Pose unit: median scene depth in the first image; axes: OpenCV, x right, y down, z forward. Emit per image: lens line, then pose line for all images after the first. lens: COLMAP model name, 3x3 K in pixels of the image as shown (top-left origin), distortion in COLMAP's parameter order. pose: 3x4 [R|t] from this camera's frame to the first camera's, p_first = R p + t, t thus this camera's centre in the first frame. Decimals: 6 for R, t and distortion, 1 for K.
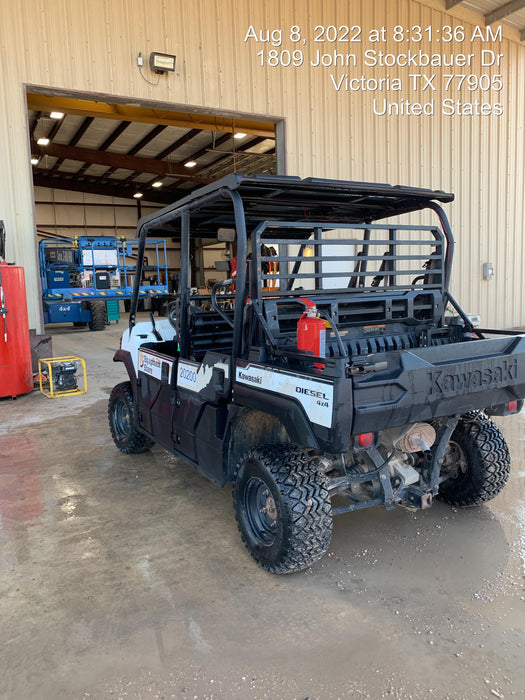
lens RADIAL K [[537.4, 0, 261.5], [0, 537.4, 336.2], [0, 0, 1]] dist [0.070209, -0.084509]
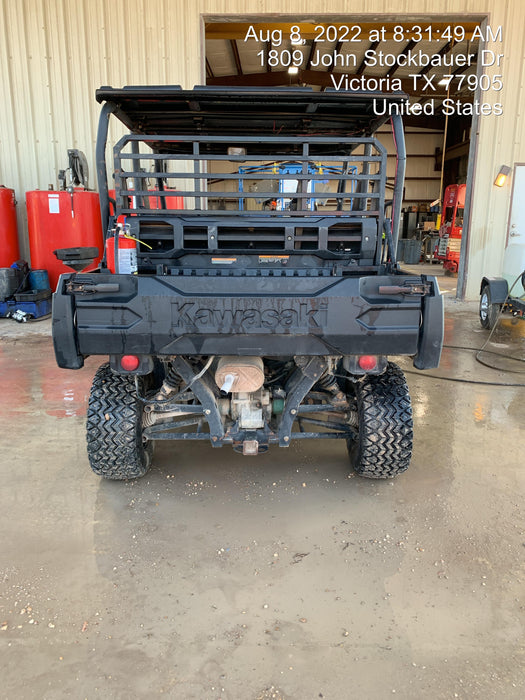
lens RADIAL K [[537.4, 0, 261.5], [0, 537.4, 336.2], [0, 0, 1]] dist [0.070209, -0.084509]
pose [[0.869049, 0.144514, -0.473148, 0.644638], [-0.086959, 0.986116, 0.141469, -0.012667], [0.487023, -0.081799, 0.869550, 0.205695]]
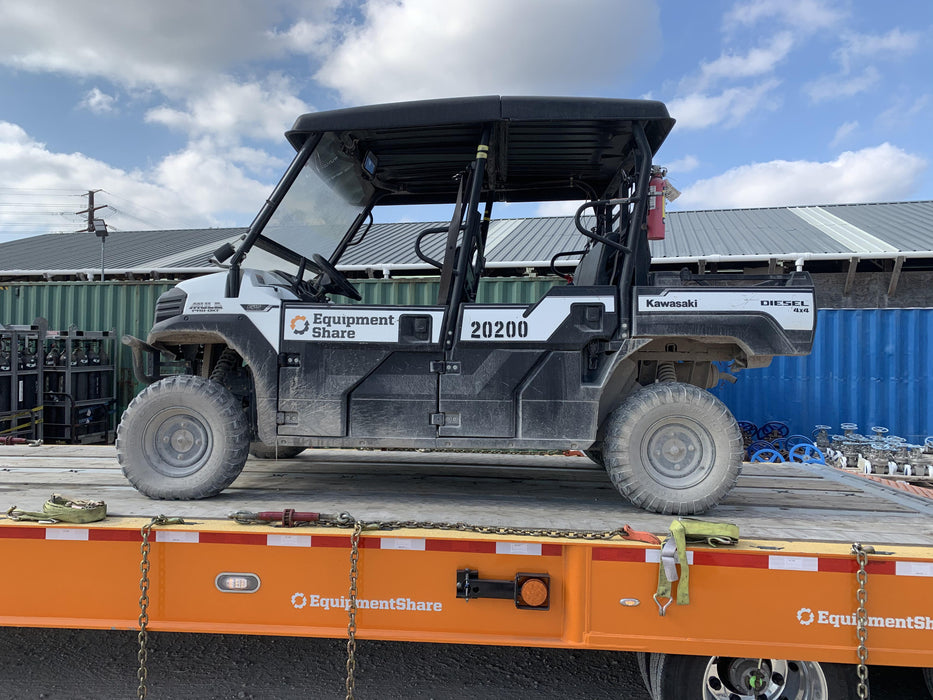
lens RADIAL K [[716.3, 0, 466.5], [0, 716.3, 350.0], [0, 0, 1]] dist [0.070209, -0.084509]
pose [[0.568211, 0.051851, 0.821248, -1.053866], [0.052228, 0.993728, -0.098877, 0.222042], [-0.821224, 0.099076, 0.561939, 0.508189]]
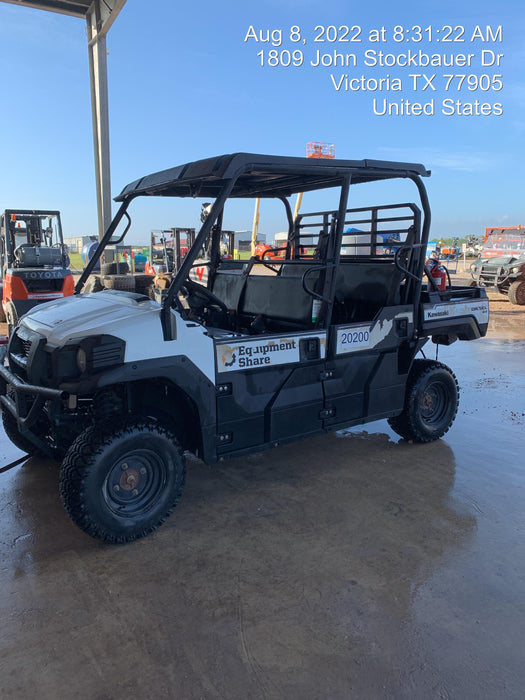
lens RADIAL K [[537.4, 0, 261.5], [0, 537.4, 336.2], [0, 0, 1]] dist [0.070209, -0.084509]
pose [[-0.069277, -0.127161, 0.989460, -1.221034], [0.109487, 0.984882, 0.134238, -0.094694], [-0.991571, 0.117633, -0.054308, 1.321976]]
